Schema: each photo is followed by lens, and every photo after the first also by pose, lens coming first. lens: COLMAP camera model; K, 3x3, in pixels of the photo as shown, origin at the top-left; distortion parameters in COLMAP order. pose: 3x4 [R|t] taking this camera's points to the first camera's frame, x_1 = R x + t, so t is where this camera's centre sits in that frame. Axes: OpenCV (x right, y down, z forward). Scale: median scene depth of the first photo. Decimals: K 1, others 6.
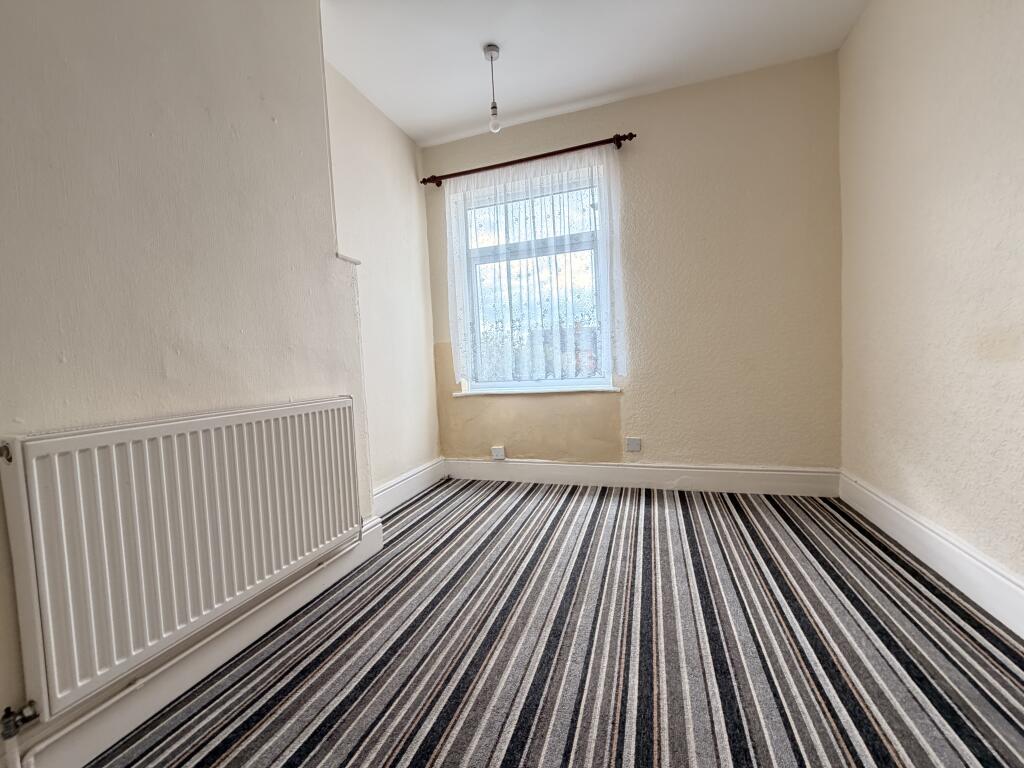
lens RADIAL K [[407.9, 0, 511.2], [0, 407.9, 383.6], [0, 0, 1]] dist [-0.002301, -0.000242]
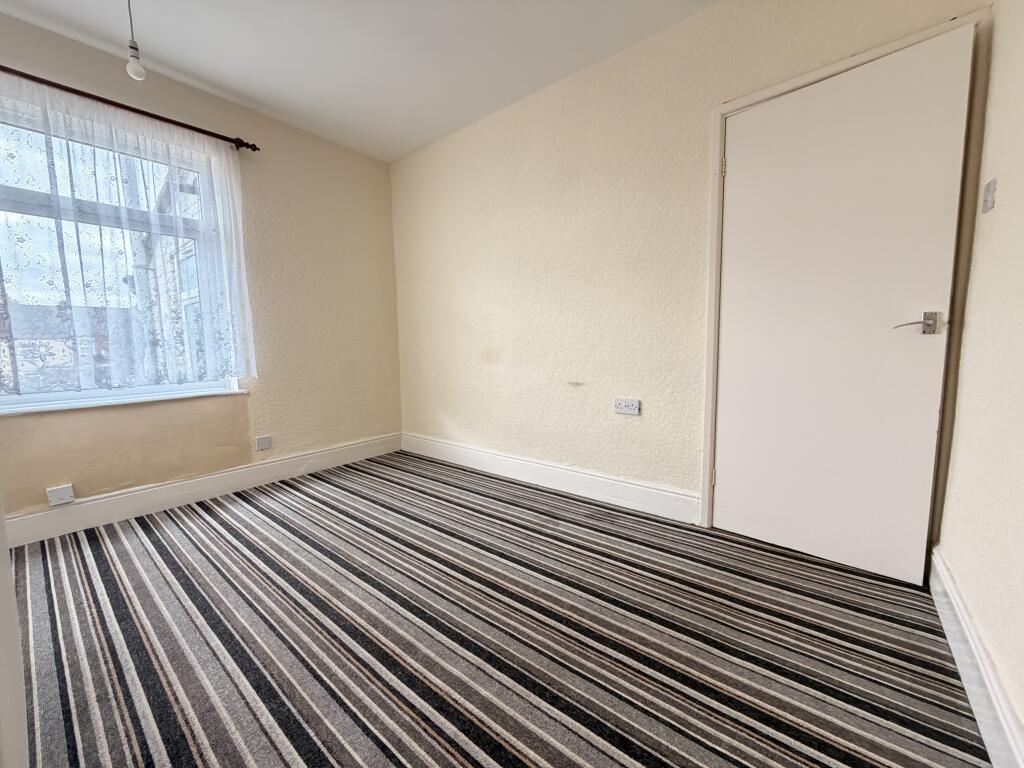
lens RADIAL K [[407.9, 0, 509.0], [0, 407.9, 385.4], [0, 0, 1]] dist [-0.002301, -0.000242]
pose [[0.353917, -0.053713, 0.933733, -0.549338], [0.044723, 0.998179, 0.040468, -0.015497], [-0.934207, 0.027437, 0.355675, 0.044138]]
